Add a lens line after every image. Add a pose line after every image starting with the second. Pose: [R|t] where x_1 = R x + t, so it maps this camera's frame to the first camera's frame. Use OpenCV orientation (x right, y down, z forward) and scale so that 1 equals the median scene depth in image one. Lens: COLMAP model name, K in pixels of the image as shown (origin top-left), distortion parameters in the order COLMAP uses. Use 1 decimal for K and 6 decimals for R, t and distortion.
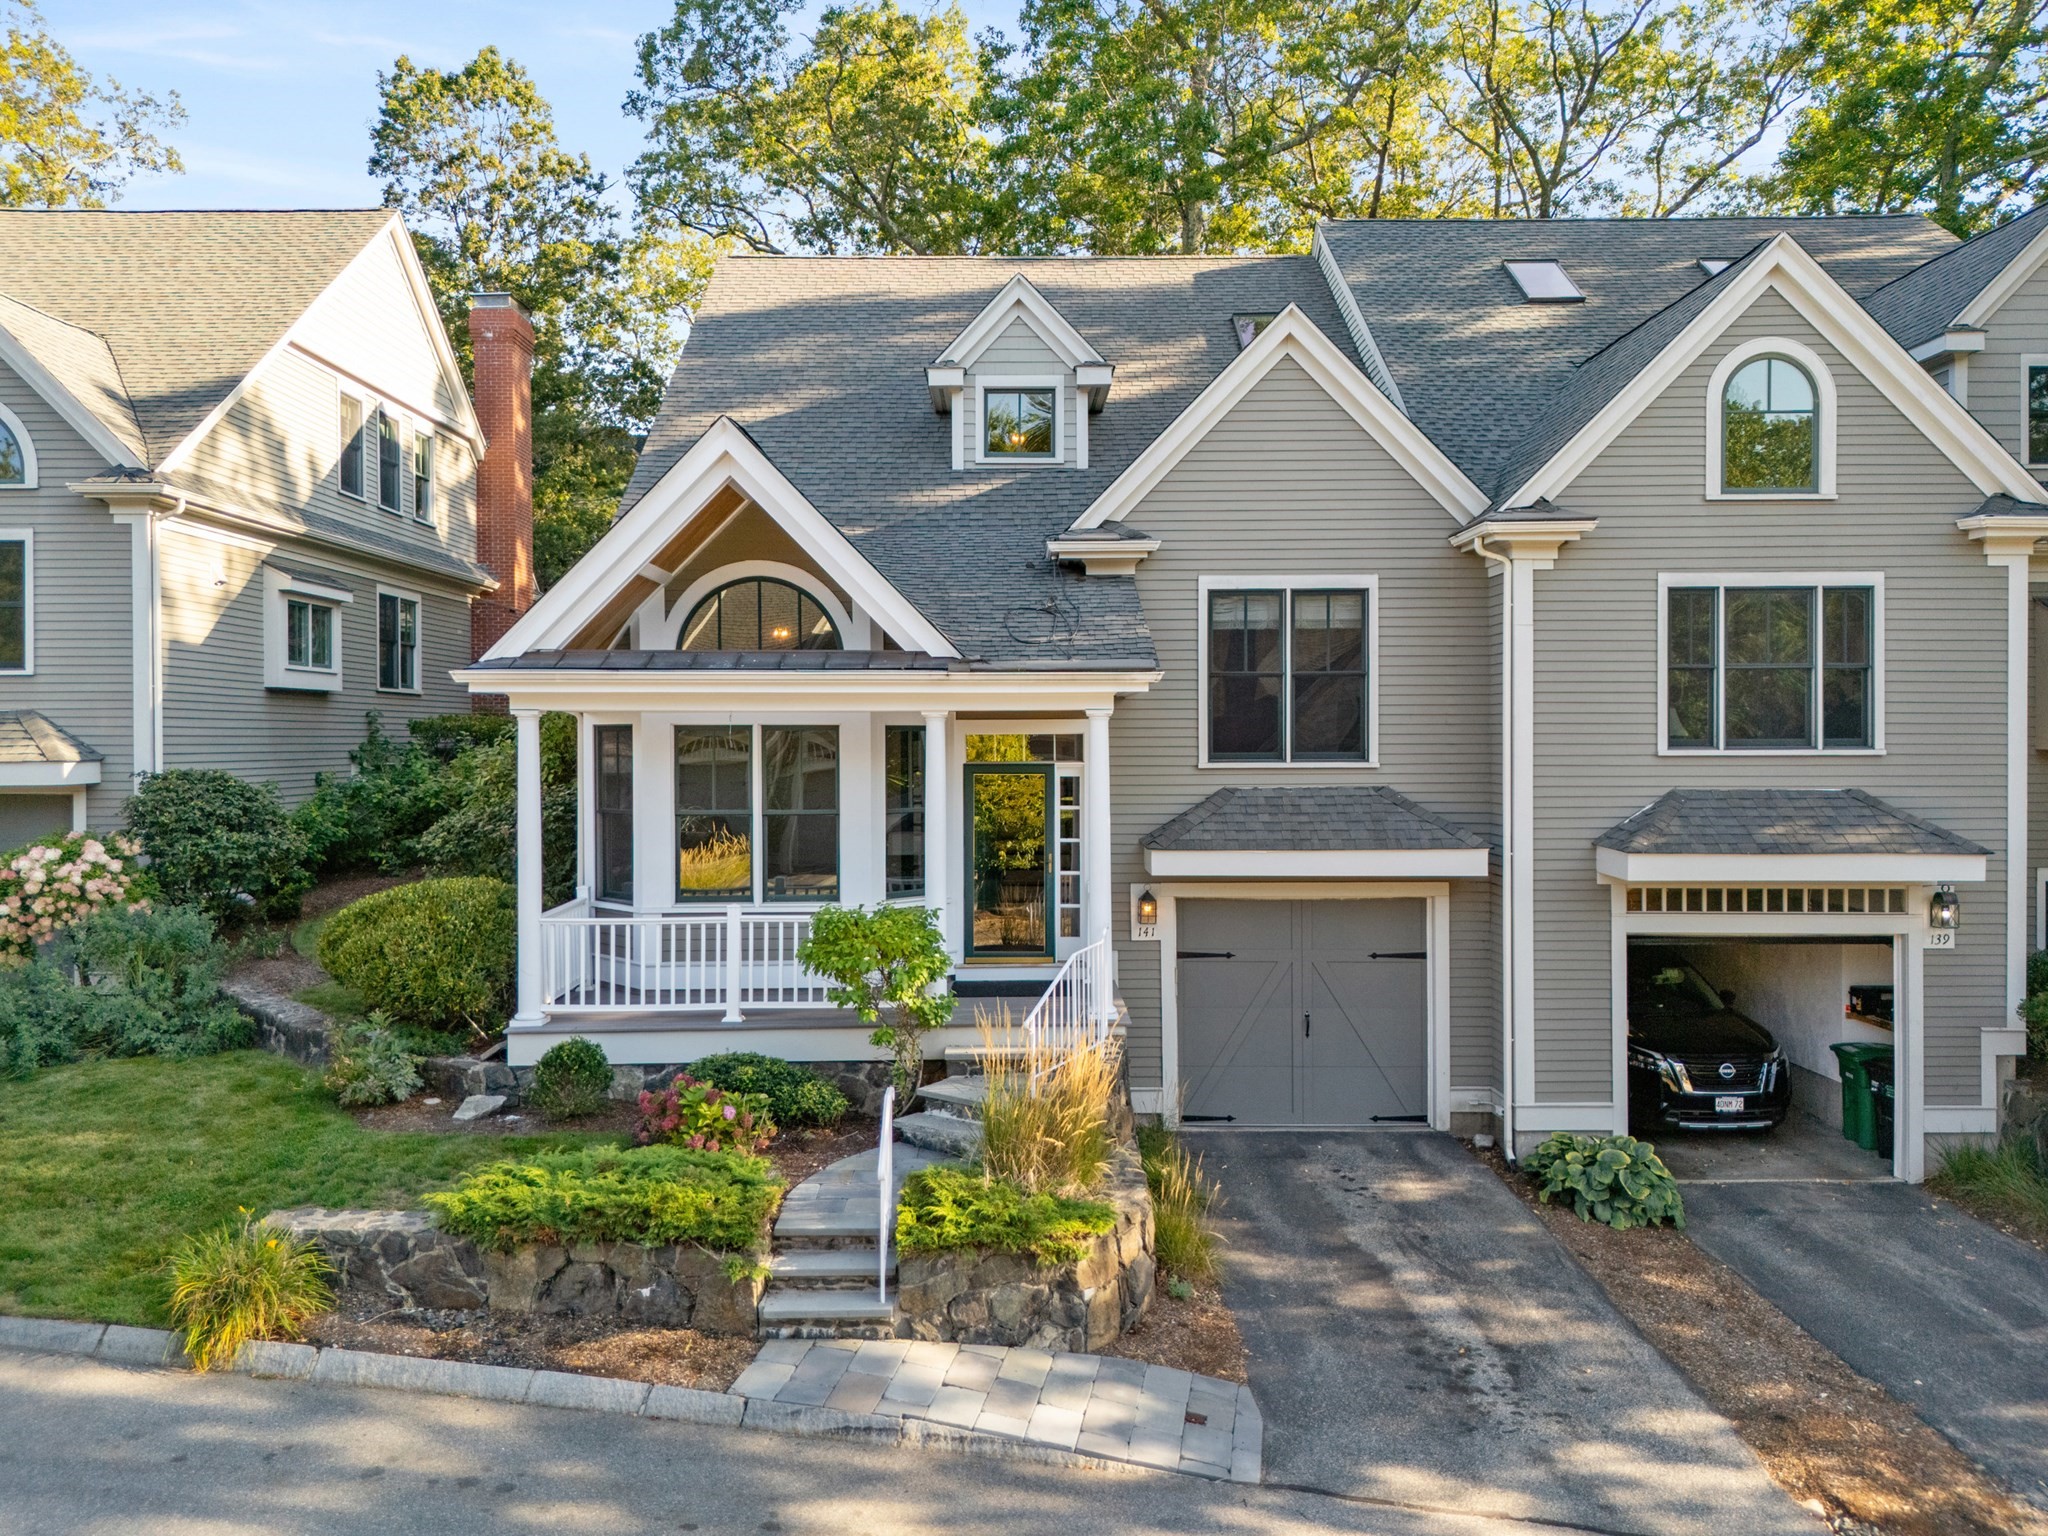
lens RADIAL K [[1503.5, 0, 1017.5], [0, 1503.5, 754.0], [0, 0, 1]] dist [0.059364, -0.048628]
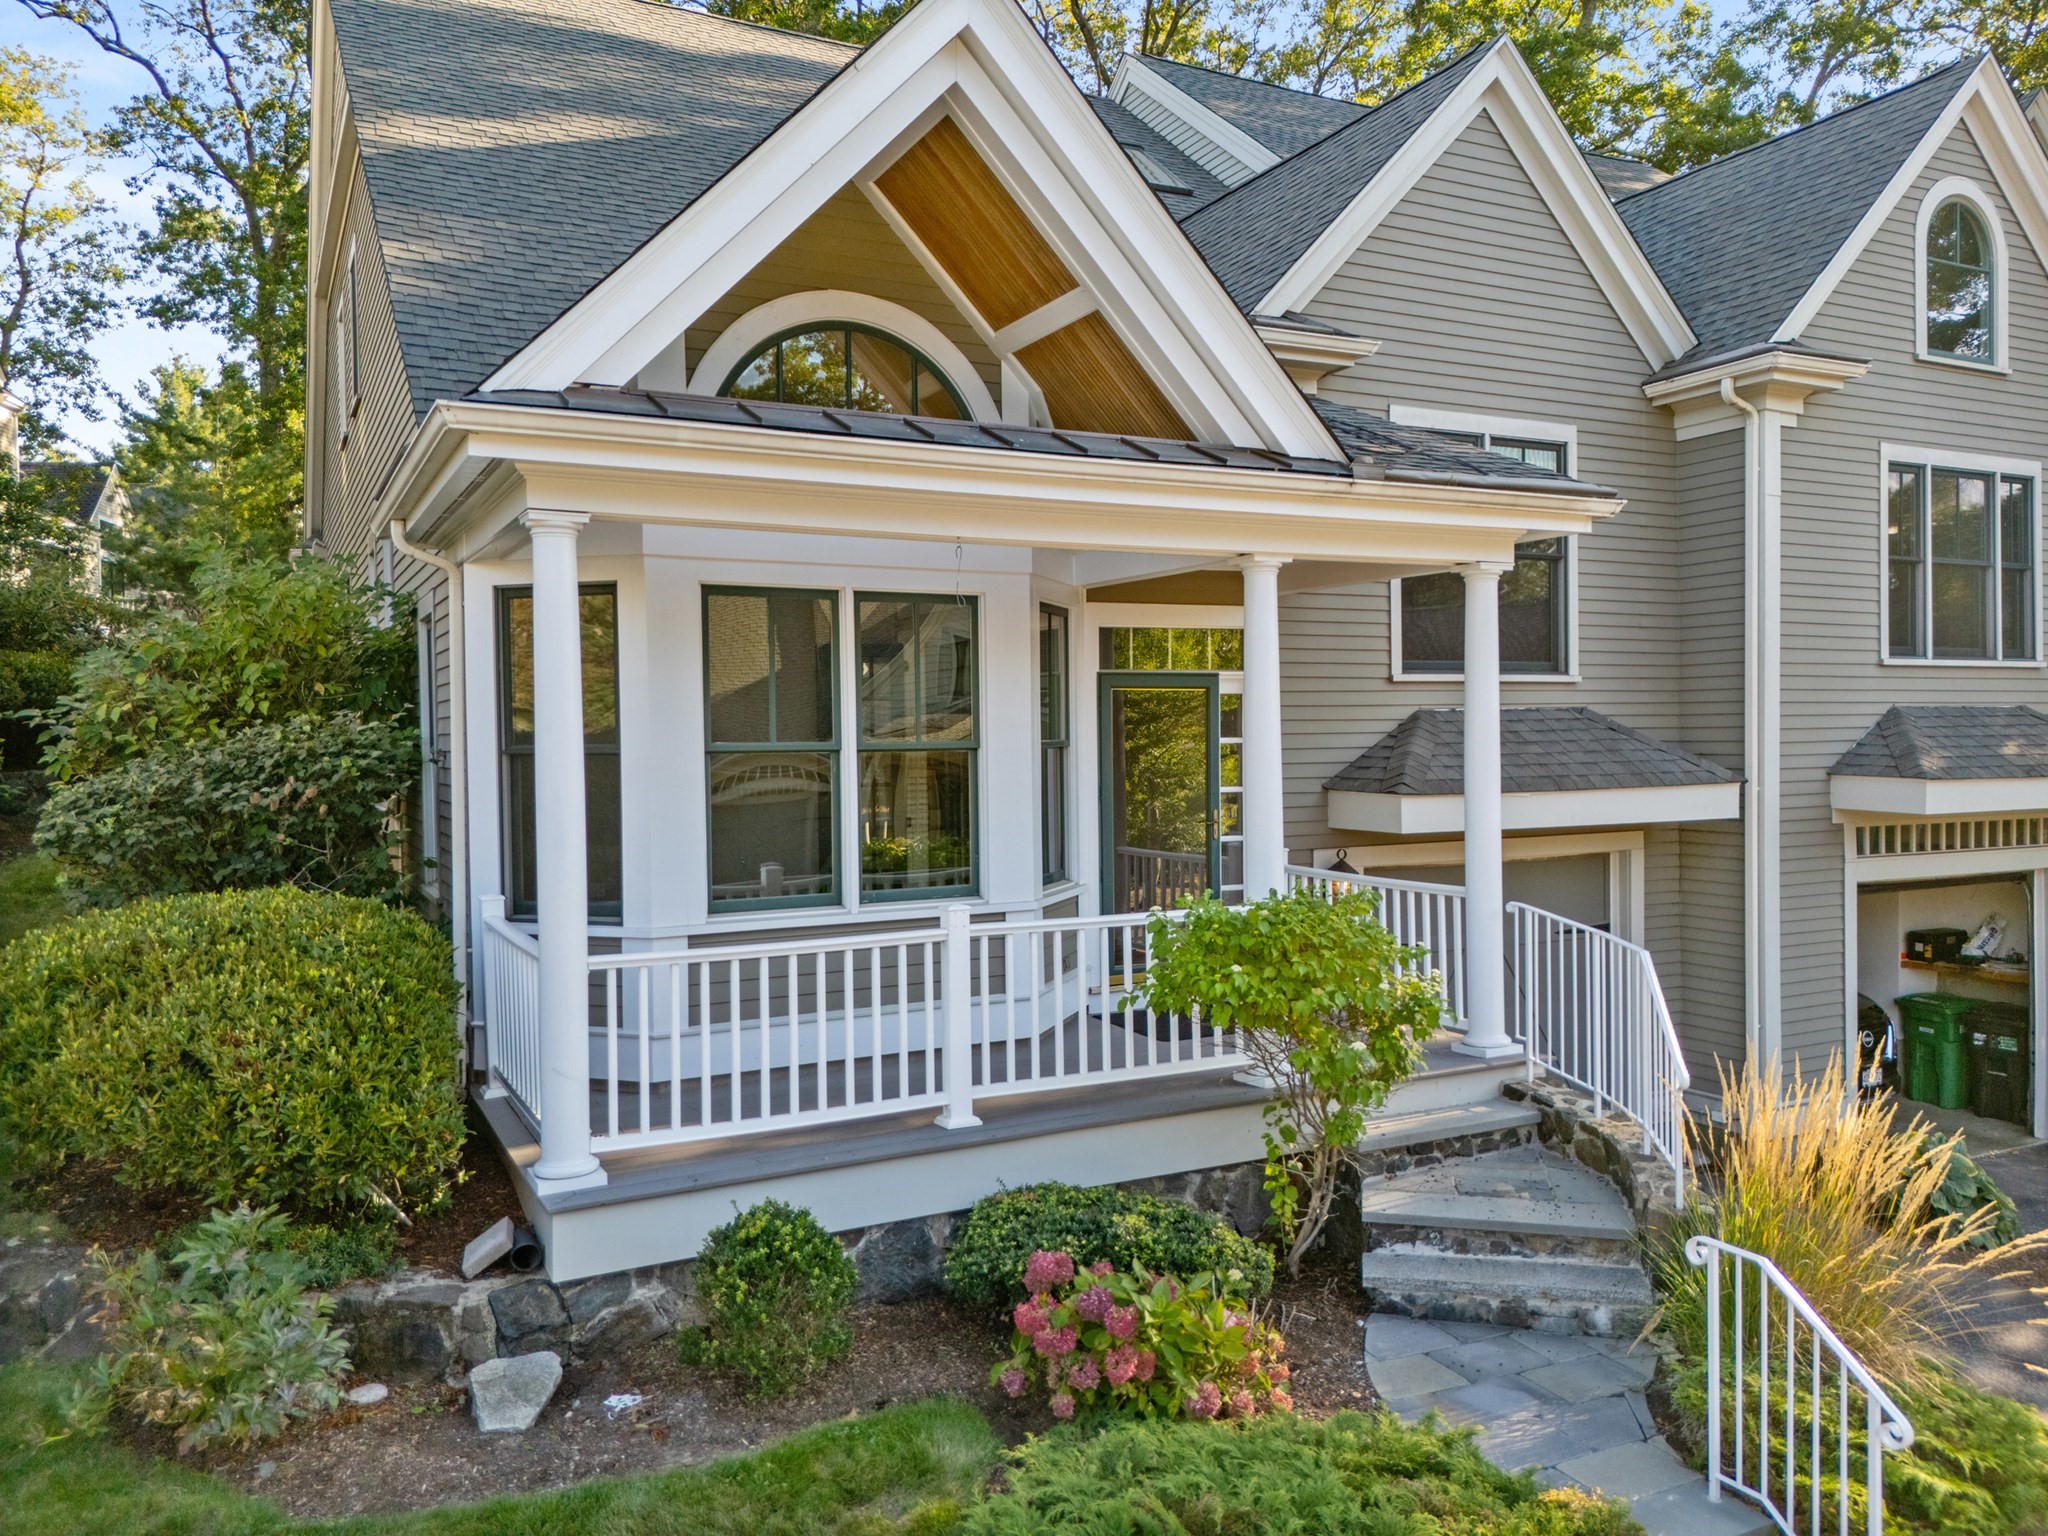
lens RADIAL K [[1503.5, 0, 1022.3], [0, 1503.5, 757.2], [0, 0, 1]] dist [0.059364, -0.048628]
pose [[0.897241, -0.013844, 0.441324, -0.359067], [0.013664, 0.999900, 0.003586, 0.041508], [-0.441330, 0.002813, 0.897340, 0.461463]]
